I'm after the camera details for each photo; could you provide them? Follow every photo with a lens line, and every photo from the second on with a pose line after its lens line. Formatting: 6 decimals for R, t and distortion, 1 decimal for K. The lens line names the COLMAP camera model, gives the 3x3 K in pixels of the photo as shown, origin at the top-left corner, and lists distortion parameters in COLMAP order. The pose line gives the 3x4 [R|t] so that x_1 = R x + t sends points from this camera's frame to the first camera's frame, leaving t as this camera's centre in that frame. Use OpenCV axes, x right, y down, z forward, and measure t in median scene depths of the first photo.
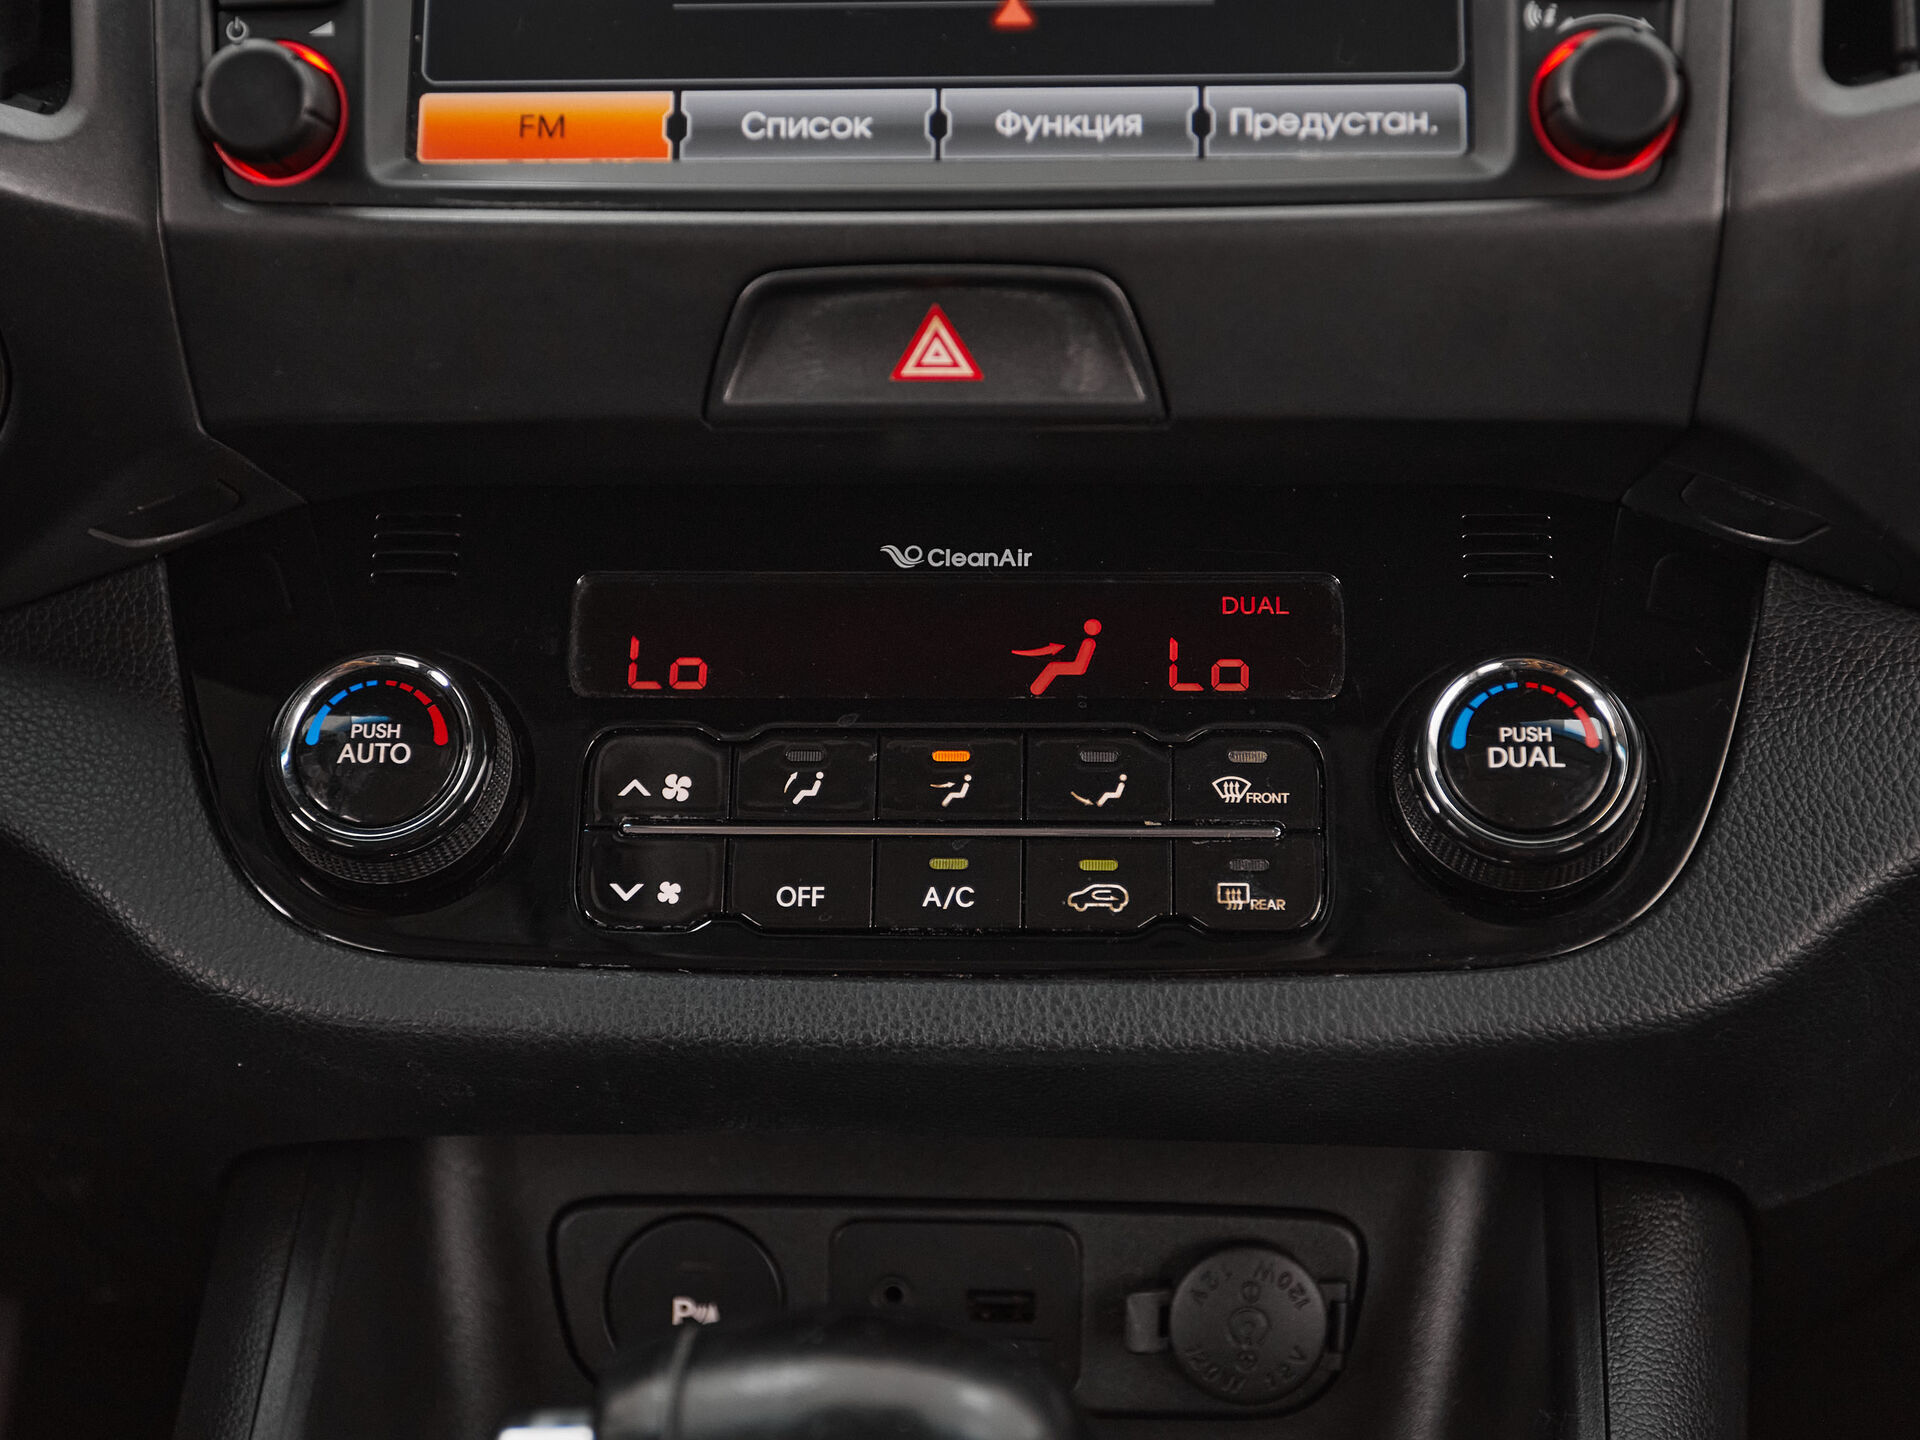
lens RADIAL K [[3129.5, 0, 918.2], [0, 3129.5, 731.2], [0, 0, 1]] dist [0.024099, 0.000000]
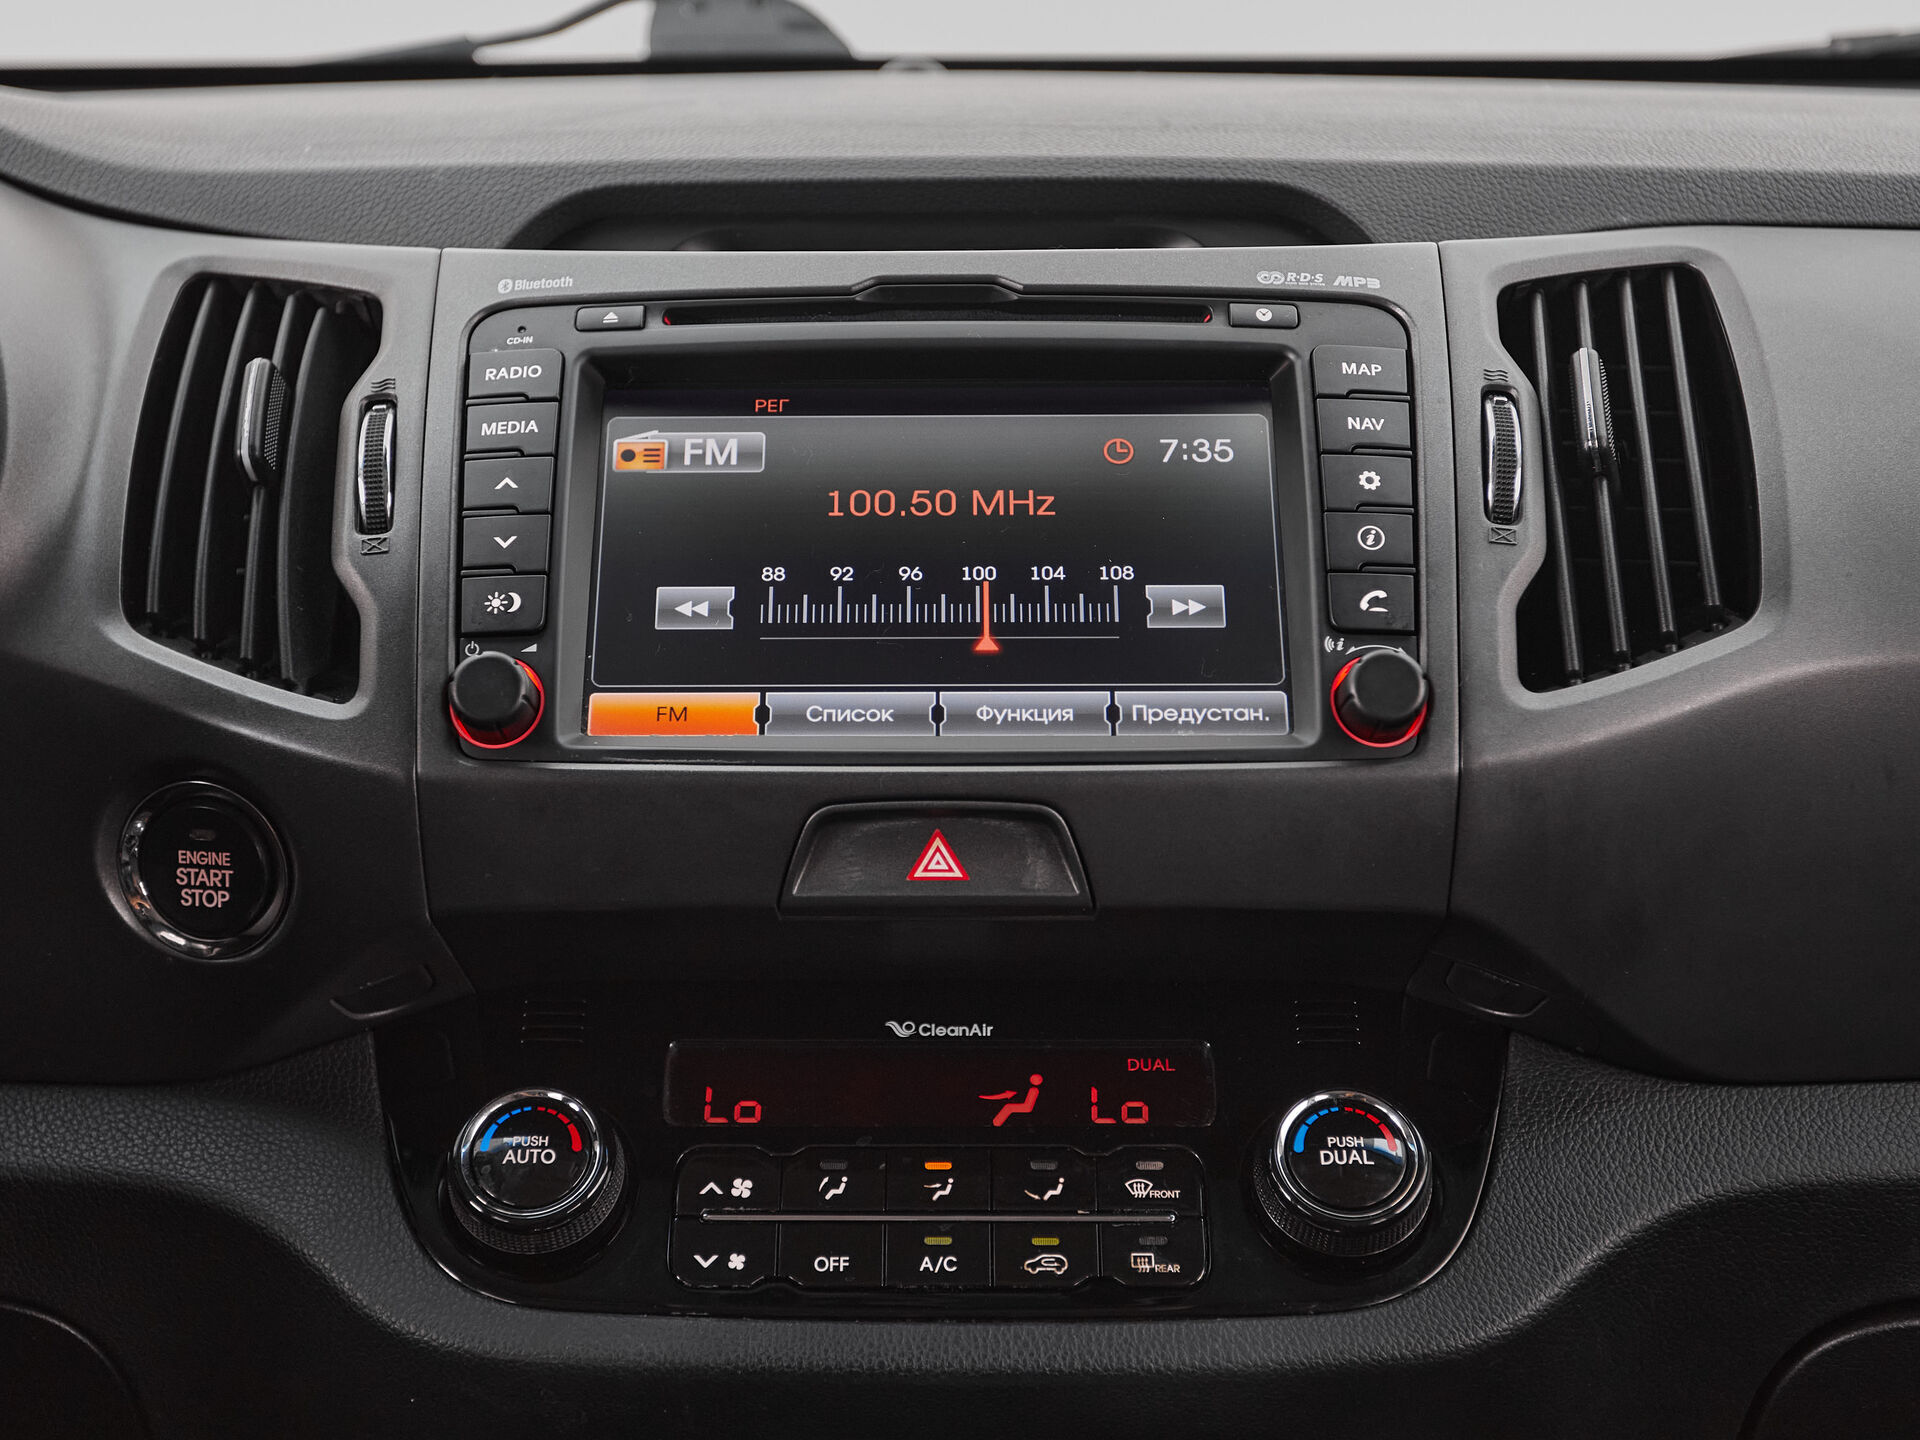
lens RADIAL K [[2798.6, 0, 870.6], [0, 2798.6, 703.8], [0, 0, 1]] dist [0.021162, 0.000000]
pose [[0.999602, 0.009379, 0.026620, -0.056156], [-0.002024, 0.964567, -0.263831, 0.141995], [-0.028151, 0.263672, 0.964201, -0.266818]]
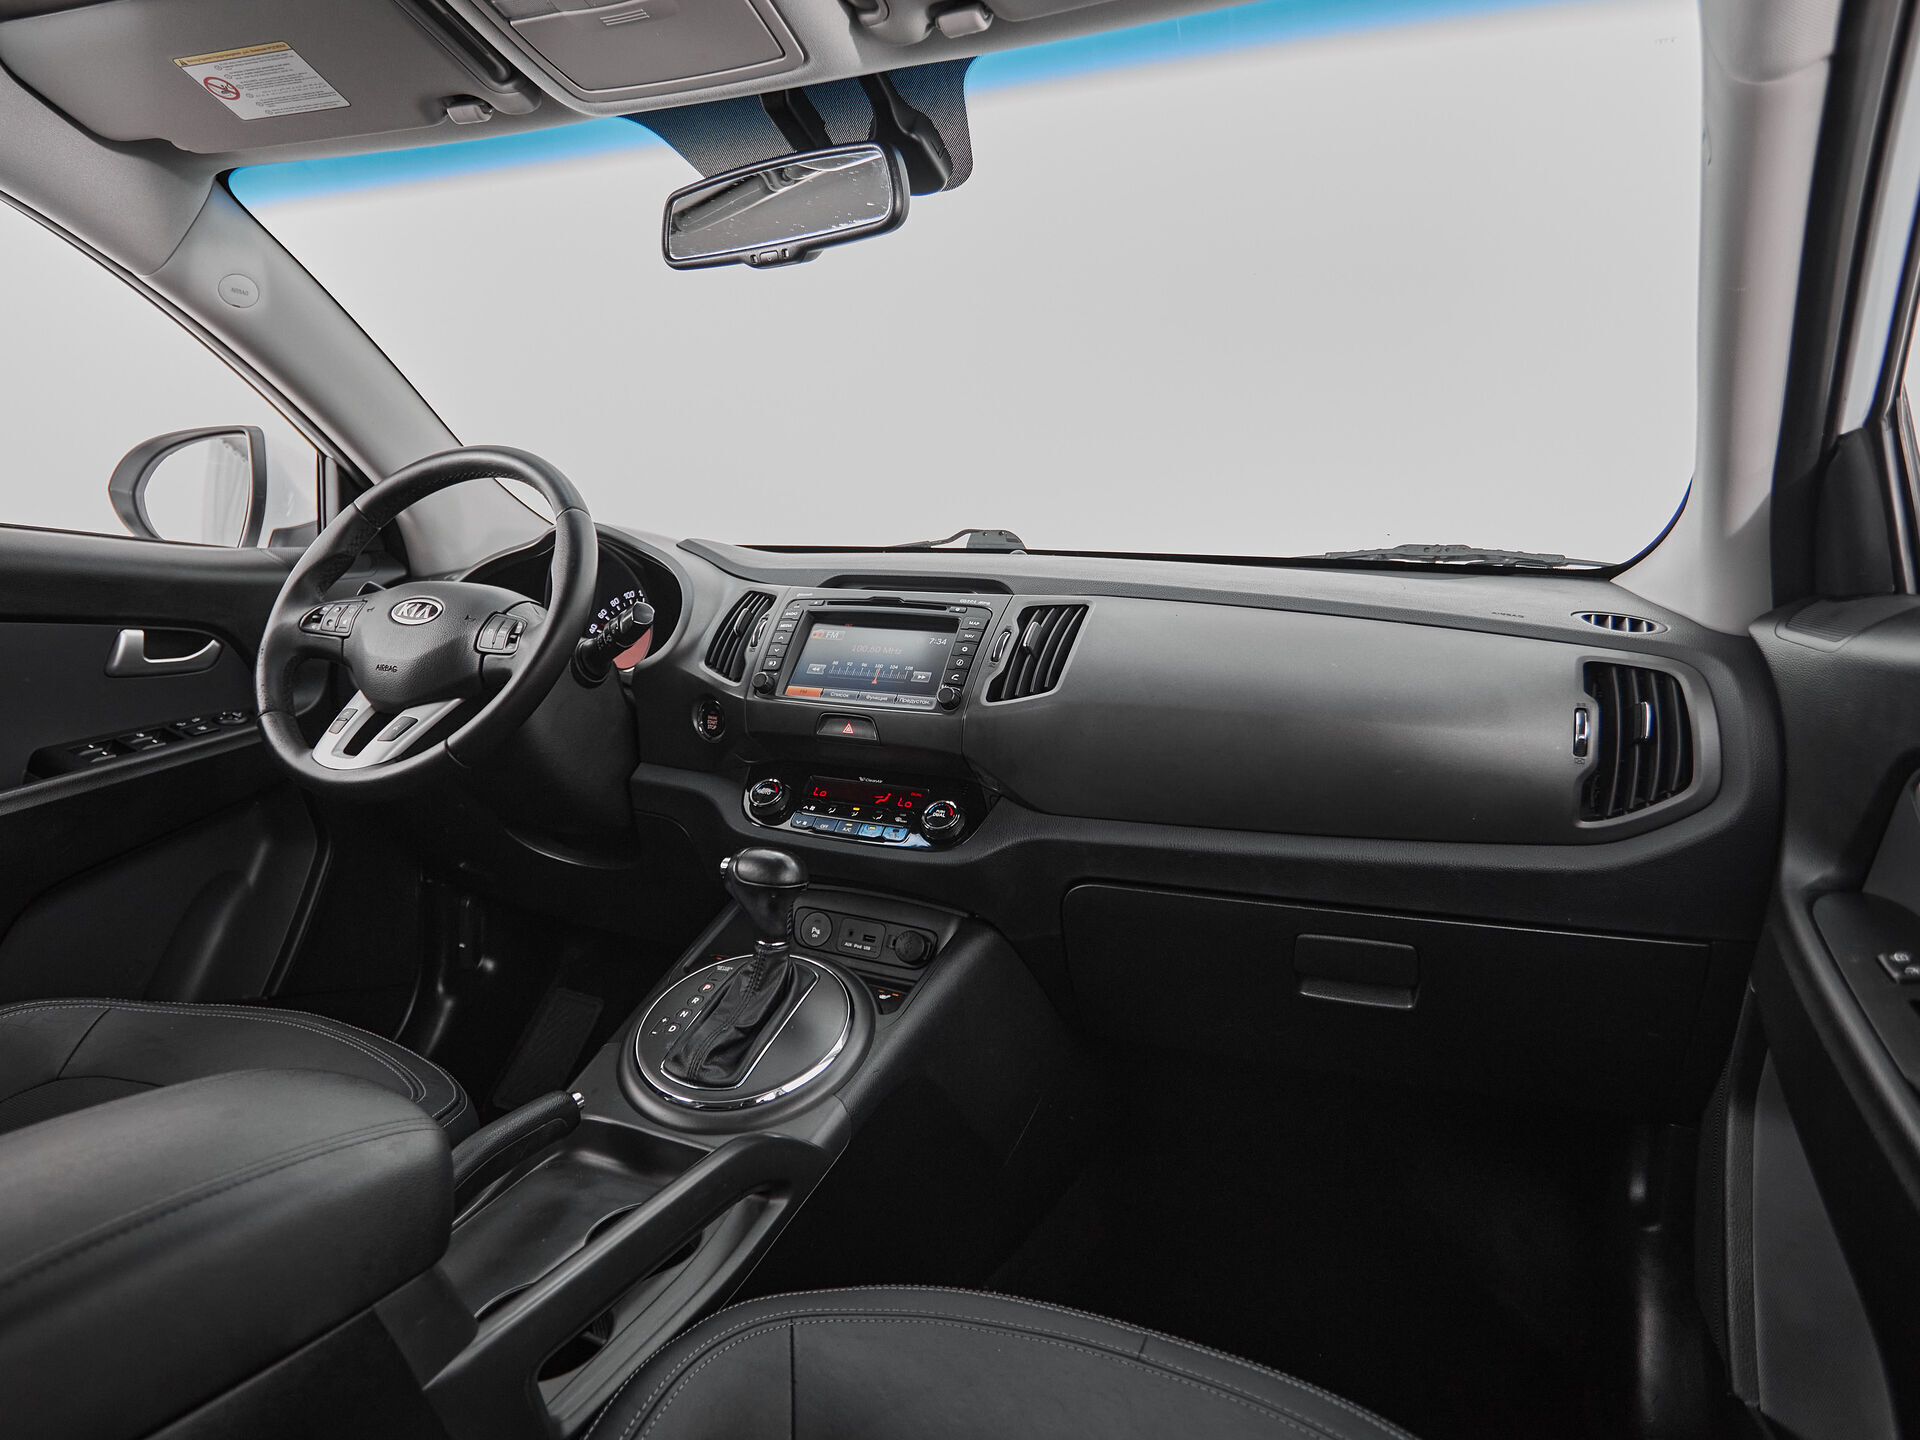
lens RADIAL K [[1127.1, 0, 886.7], [0, 1127.1, 684.2], [0, 0, 1]] dist [-0.001048, -0.001222]
pose [[0.918401, 0.088643, -0.385594, 0.855921], [-0.224243, 0.919552, -0.322706, 0.462097], [0.325968, 0.382841, 0.864394, -0.875754]]
